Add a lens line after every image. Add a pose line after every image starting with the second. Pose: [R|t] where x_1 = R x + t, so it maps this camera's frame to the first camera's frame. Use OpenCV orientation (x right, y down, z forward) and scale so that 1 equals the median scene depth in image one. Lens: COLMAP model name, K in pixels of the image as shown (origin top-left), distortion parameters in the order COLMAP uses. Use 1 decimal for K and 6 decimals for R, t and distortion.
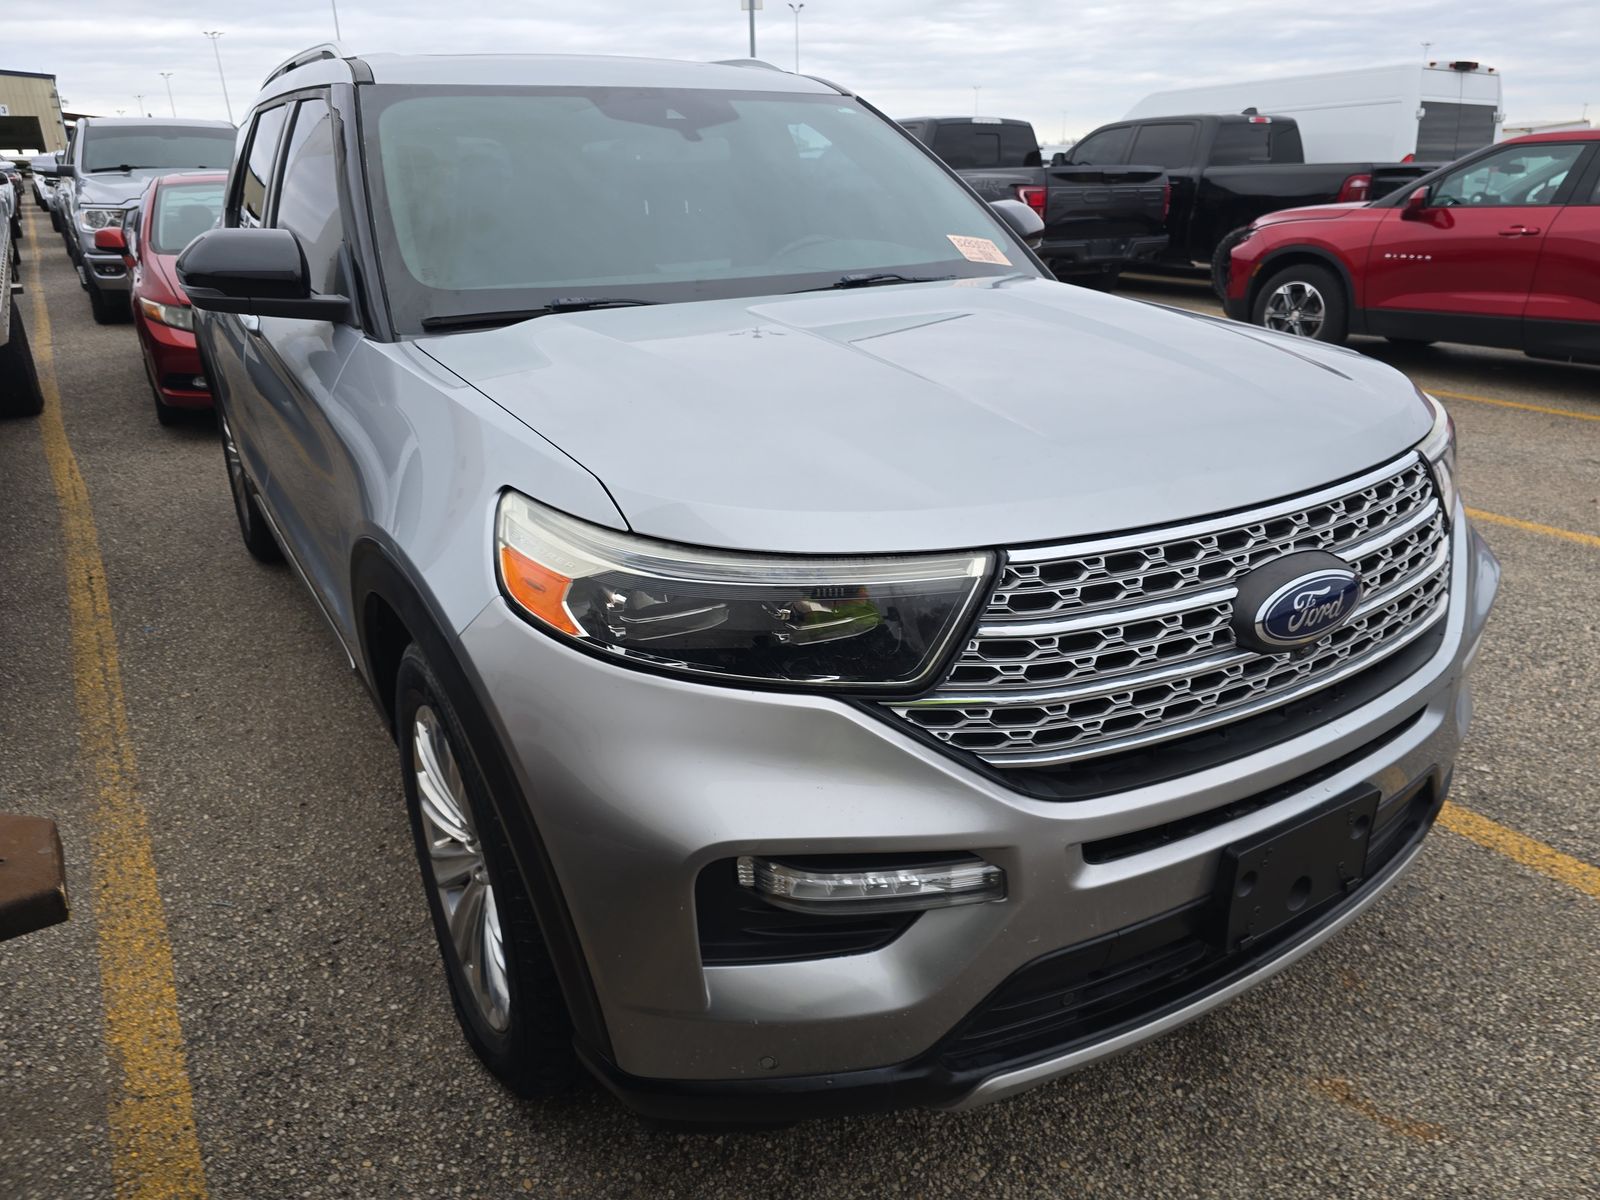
lens RADIAL K [[1093.5, 0, 799.8], [0, 1093.5, 590.4], [0, 0, 1]] dist [0.053570, -0.046634]
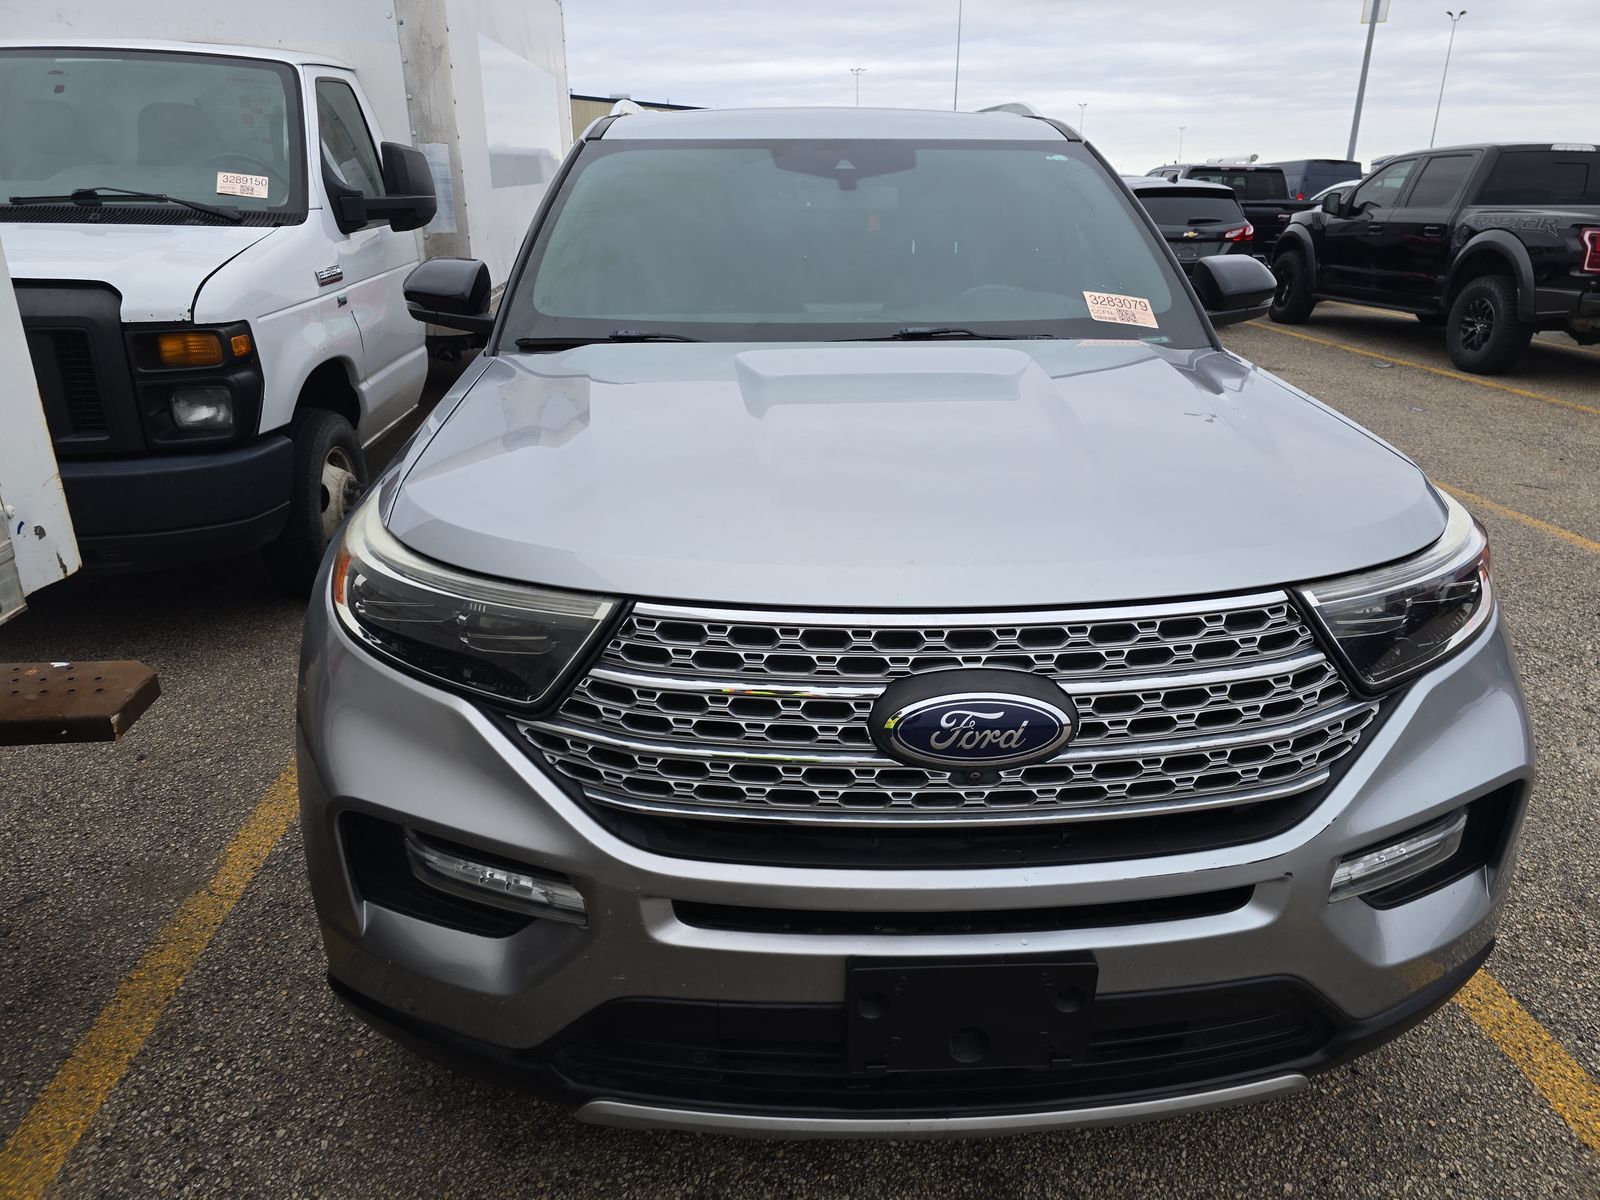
lens RADIAL K [[1098.1, 0, 803.0], [0, 1098.1, 582.2], [0, 0, 1]] dist [0.050641, -0.042668]
pose [[0.874847, 0.177312, -0.450781, 0.673697], [-0.188354, 0.981884, 0.020673, -0.089615], [0.446280, 0.066821, 0.892395, 0.106871]]
